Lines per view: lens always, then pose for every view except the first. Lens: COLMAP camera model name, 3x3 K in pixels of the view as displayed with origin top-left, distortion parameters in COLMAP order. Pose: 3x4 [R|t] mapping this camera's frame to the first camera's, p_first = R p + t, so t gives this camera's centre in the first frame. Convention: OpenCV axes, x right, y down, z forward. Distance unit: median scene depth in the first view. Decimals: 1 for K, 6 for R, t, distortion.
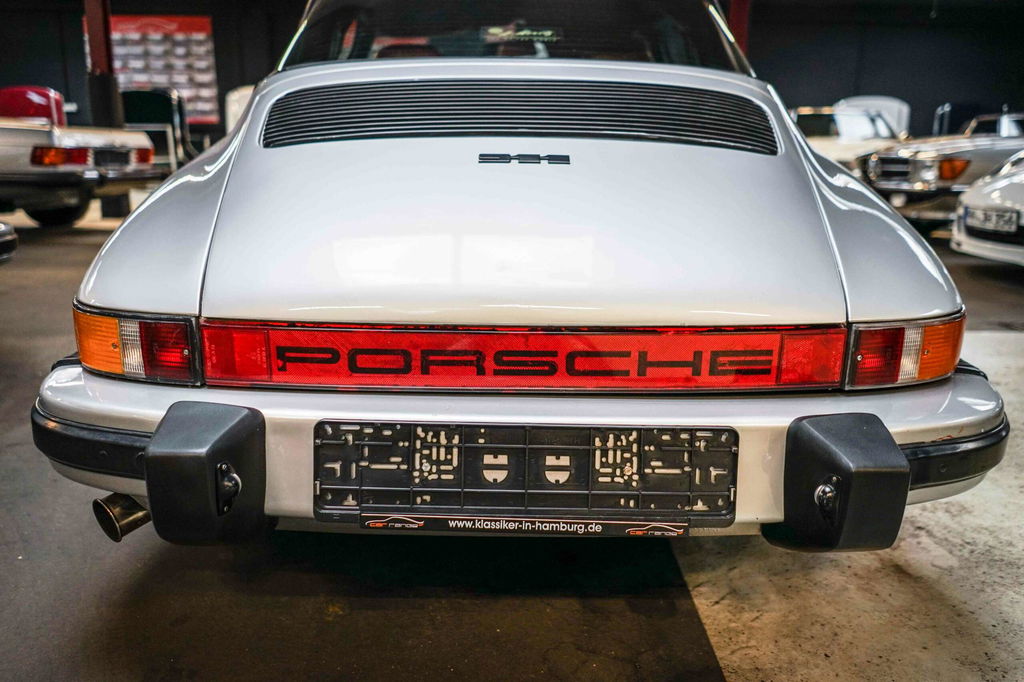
lens RADIAL K [[797.3, 0, 512.0], [0, 797.3, 341.0], [0, 0, 1]] dist [-0.011520, -0.000849]
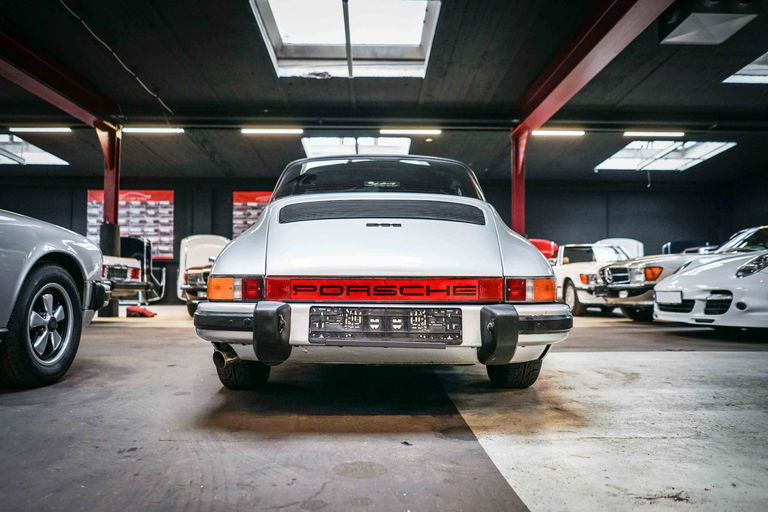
lens RADIAL K [[598.0, 0, 384.0], [0, 598.0, 256.0], [0, 0, 1]] dist [-0.011520, -0.000849]
pose [[0.999855, -0.007547, 0.015244, -0.016874], [0.011459, 0.961175, -0.275702, 0.477134], [-0.012571, 0.275836, 0.961122, -0.994941]]
